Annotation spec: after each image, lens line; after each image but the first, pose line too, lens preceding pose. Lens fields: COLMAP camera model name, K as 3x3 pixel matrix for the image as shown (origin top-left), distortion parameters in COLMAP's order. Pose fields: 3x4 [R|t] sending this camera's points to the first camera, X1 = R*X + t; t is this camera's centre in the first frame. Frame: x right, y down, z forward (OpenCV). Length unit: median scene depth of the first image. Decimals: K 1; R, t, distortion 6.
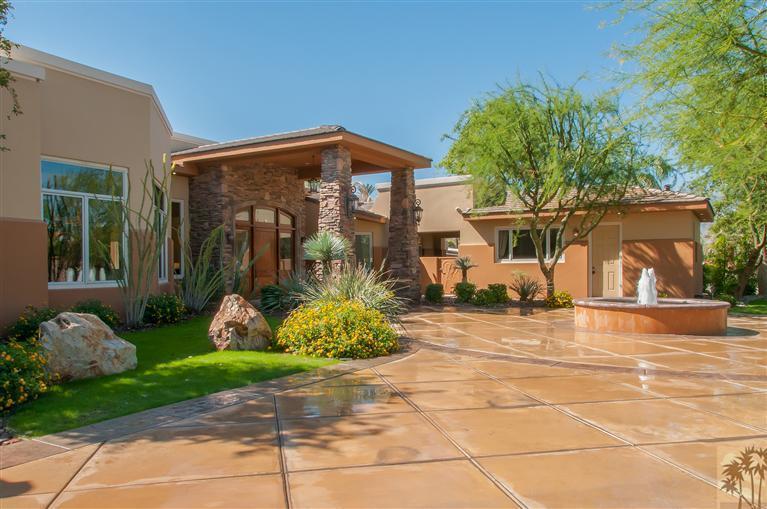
lens RADIAL K [[583.1, 0, 384.5], [0, 583.1, 266.7], [0, 0, 1]] dist [0.034003, -0.039527]
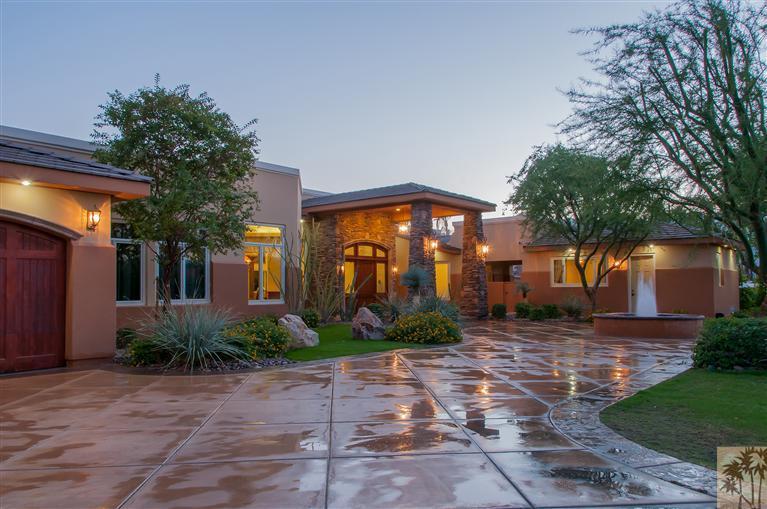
lens RADIAL K [[583.1, 0, 384.5], [0, 583.1, 266.7], [0, 0, 1]] dist [0.034003, -0.039527]
pose [[0.990797, -0.006291, -0.135208, 0.012866], [0.001185, 0.999284, -0.037811, -0.002173], [0.135349, 0.037302, 0.990096, -0.289984]]
